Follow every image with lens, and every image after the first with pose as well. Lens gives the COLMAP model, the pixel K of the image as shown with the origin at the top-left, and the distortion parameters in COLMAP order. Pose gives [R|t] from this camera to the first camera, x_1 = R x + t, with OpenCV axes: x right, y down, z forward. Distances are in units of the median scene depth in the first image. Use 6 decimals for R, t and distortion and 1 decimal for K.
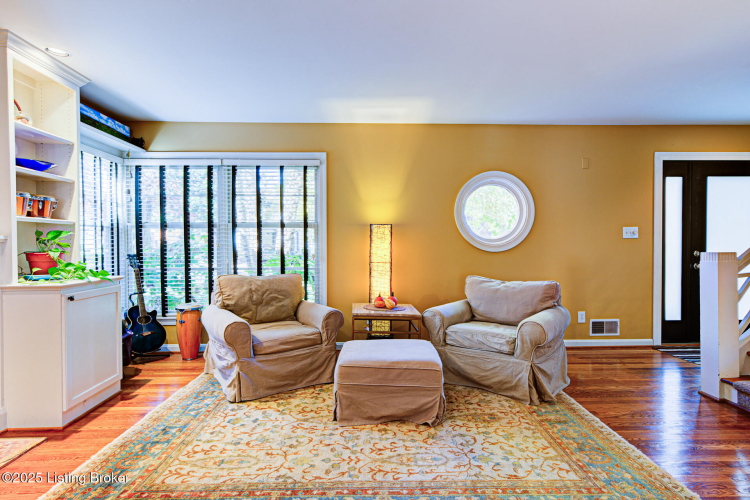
lens RADIAL K [[390.7, 0, 375.2], [0, 390.7, 248.5], [0, 0, 1]] dist [0.018252, 0.000171]
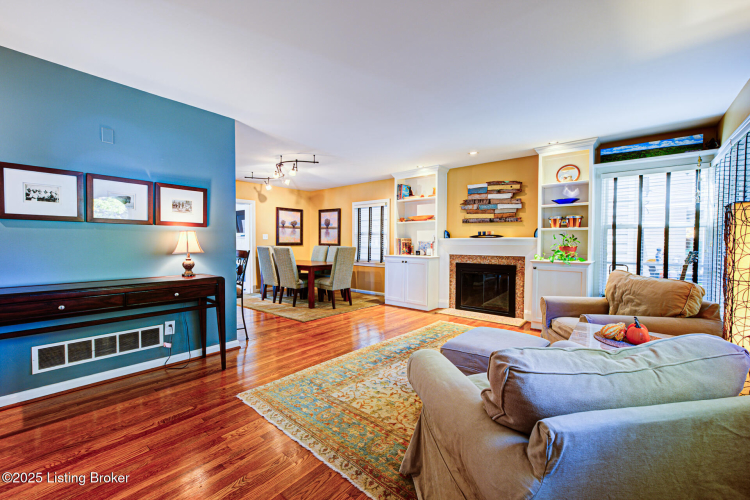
lens RADIAL K [[306.2, 0, 375.7], [0, 306.2, 247.2], [0, 0, 1]] dist [-0.002311, -0.000124]
pose [[-0.667270, 0.015668, -0.744651, 1.009029], [-0.012188, 0.999415, 0.031950, -0.020733], [0.744716, 0.030395, -0.666689, 1.507767]]
